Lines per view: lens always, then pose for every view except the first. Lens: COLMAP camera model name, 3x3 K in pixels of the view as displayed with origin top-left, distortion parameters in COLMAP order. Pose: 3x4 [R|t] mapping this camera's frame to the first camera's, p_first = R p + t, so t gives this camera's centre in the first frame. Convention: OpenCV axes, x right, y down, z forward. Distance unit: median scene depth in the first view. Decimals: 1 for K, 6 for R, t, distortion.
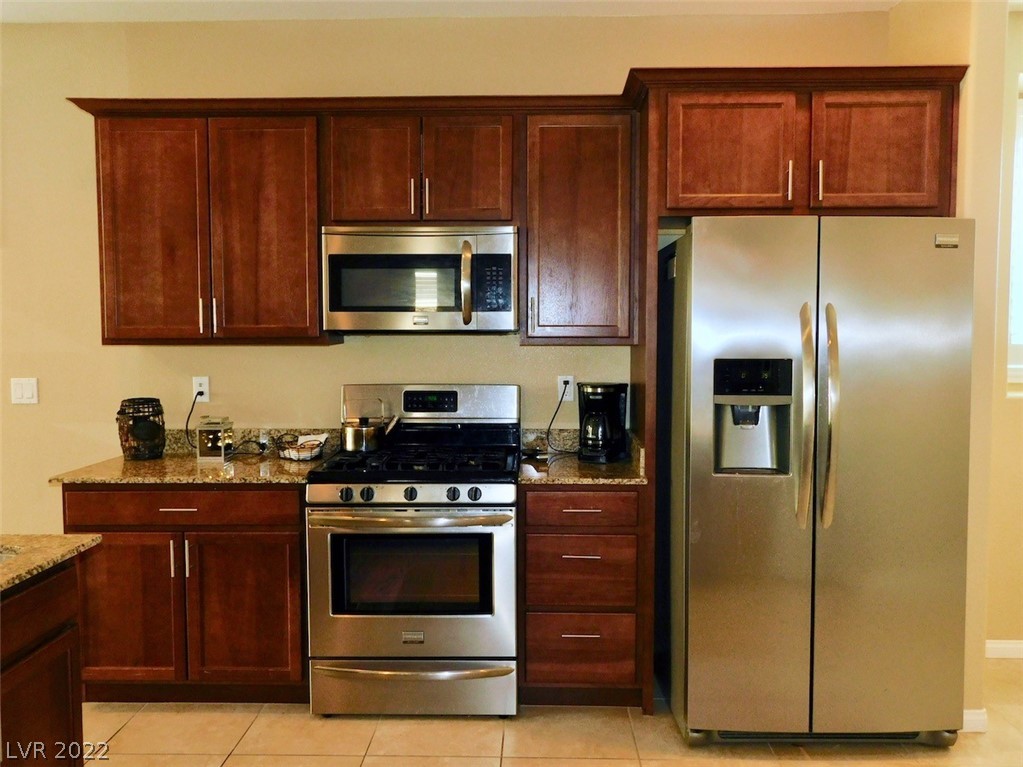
lens RADIAL K [[845.0, 0, 511.5], [0, 845.0, 383.5], [0, 0, 1]] dist [-0.000795, 0.006164]
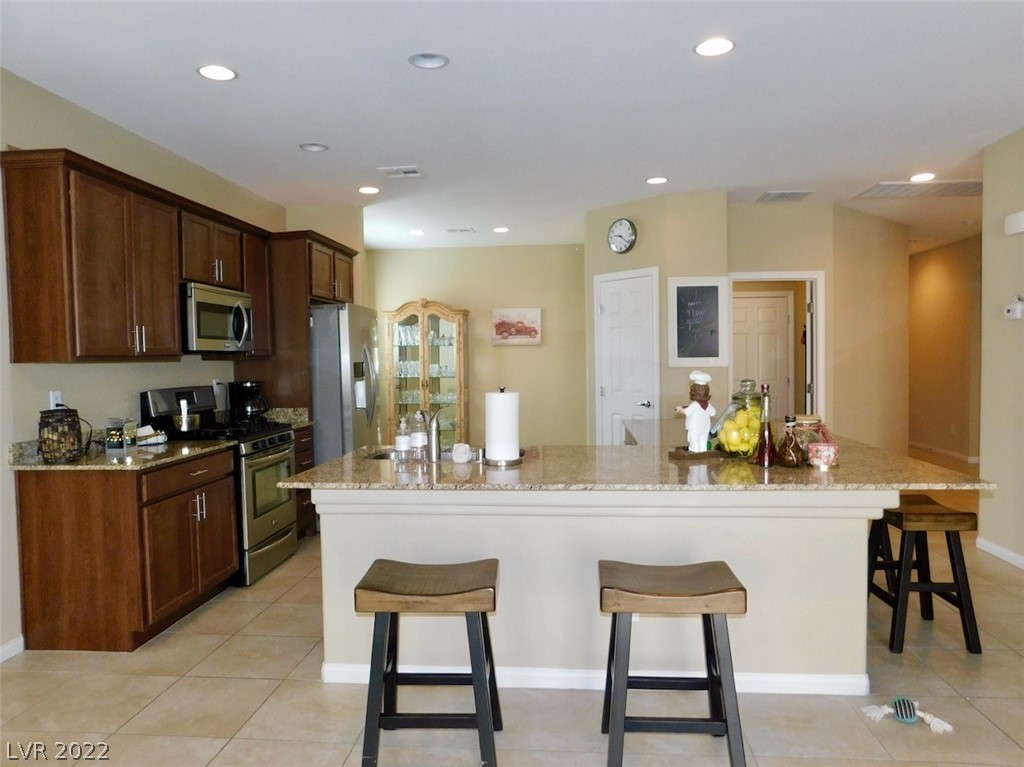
lens RADIAL K [[711.3, 0, 513.3], [0, 711.3, 387.9], [0, 0, 1]] dist [-0.073566, 0.081435]
pose [[0.065621, -0.044919, 0.996833, -1.451996], [0.079224, 0.996067, 0.039670, -0.000779], [-0.994695, 0.076370, 0.068921, 0.348267]]
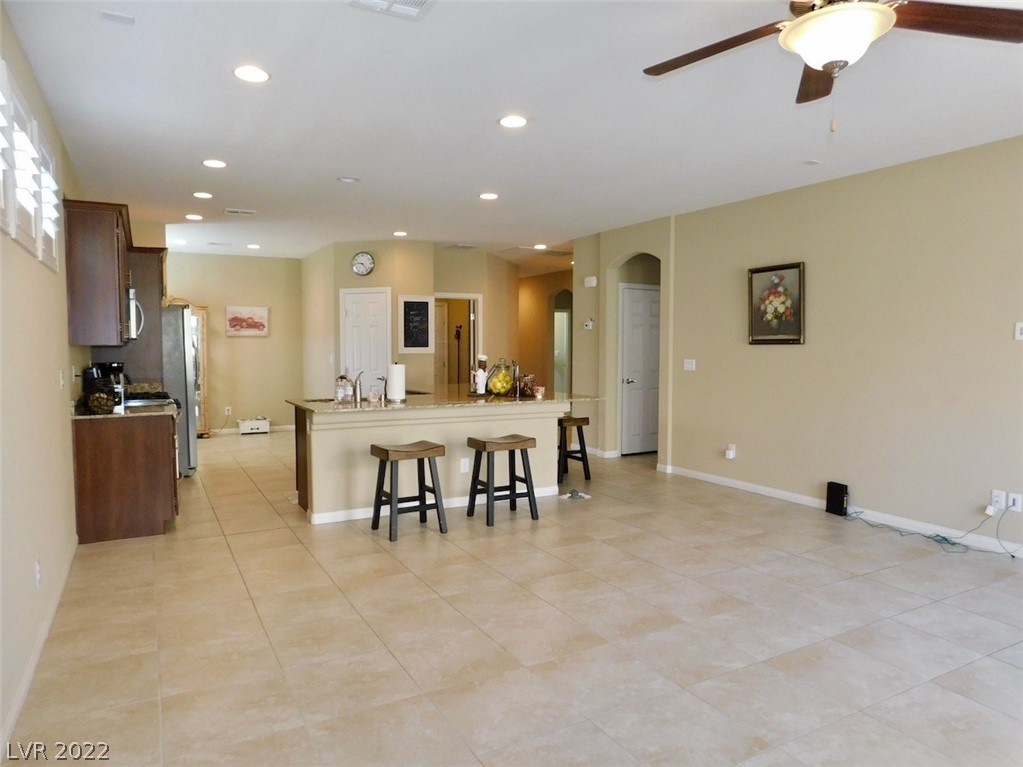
lens RADIAL K [[695.4, 0, 516.5], [0, 695.4, 382.3], [0, 0, 1]] dist [-0.075499, 0.054540]
pose [[-0.504480, -0.047079, 0.862139, -2.187677], [0.055955, 0.994631, 0.087056, -0.049173], [-0.861609, 0.092159, -0.499137, 1.044789]]
